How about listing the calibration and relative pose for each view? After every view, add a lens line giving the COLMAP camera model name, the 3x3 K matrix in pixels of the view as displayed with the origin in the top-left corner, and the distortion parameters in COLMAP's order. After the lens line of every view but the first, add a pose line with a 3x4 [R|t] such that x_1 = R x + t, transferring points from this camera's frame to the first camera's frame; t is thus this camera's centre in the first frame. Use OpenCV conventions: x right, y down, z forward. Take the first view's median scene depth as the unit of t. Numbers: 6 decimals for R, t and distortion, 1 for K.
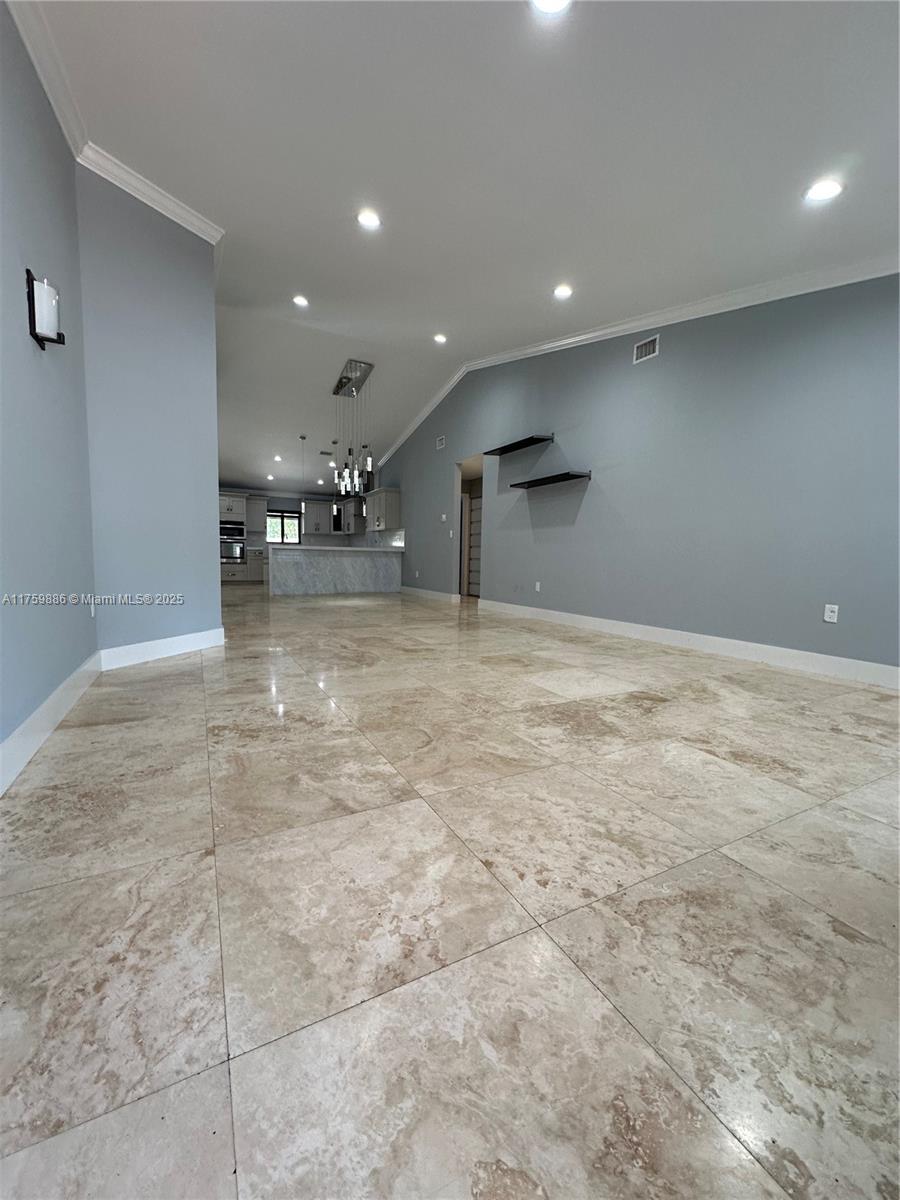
lens RADIAL K [[478.4, 0, 449.9], [0, 478.4, 601.9], [0, 0, 1]] dist [-0.005424, 0.001213]
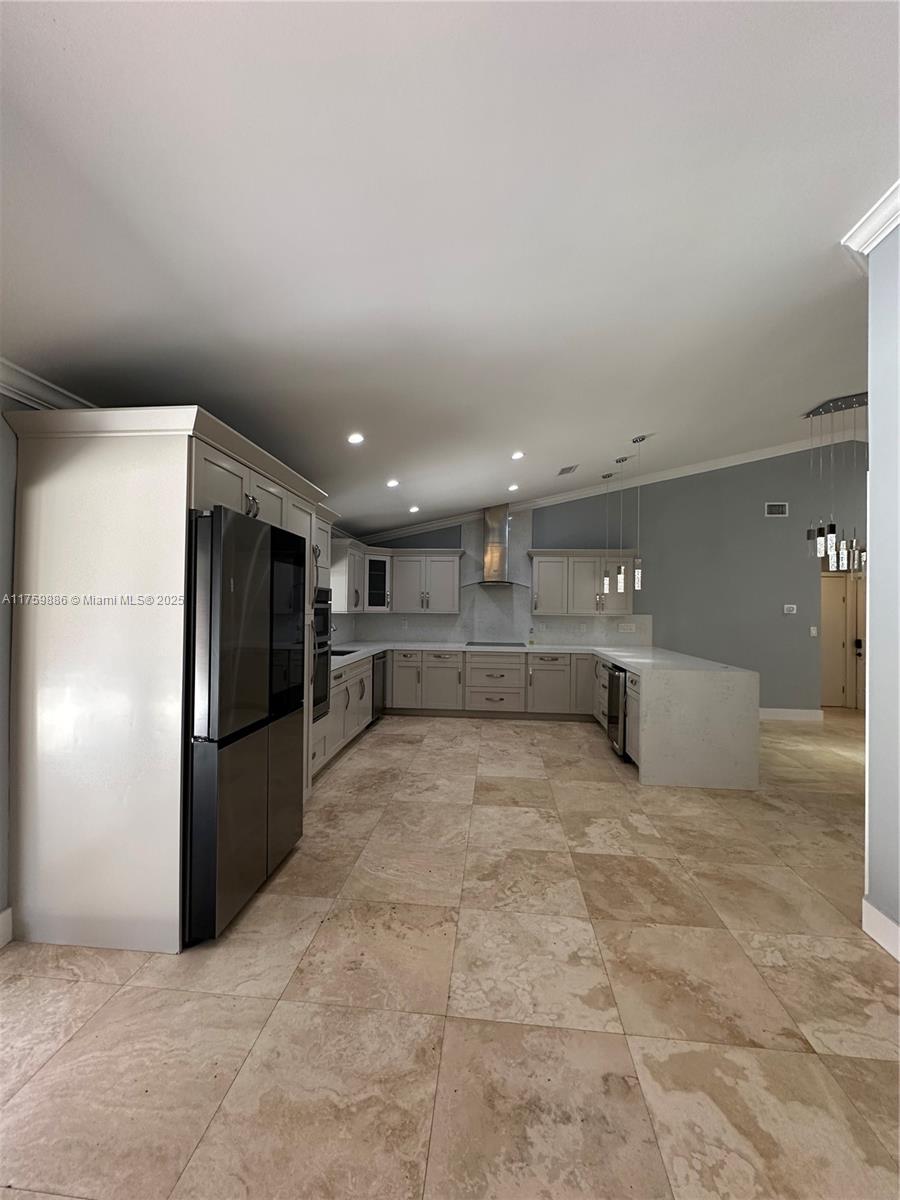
lens RADIAL K [[478.4, 0, 447.9], [0, 478.4, 603.8], [0, 0, 1]] dist [-0.005424, 0.001213]
pose [[0.554098, -0.007038, 0.832422, -0.668812], [0.072914, 0.996531, -0.040109, -0.138369], [-0.829252, 0.082919, 0.552689, 0.737633]]
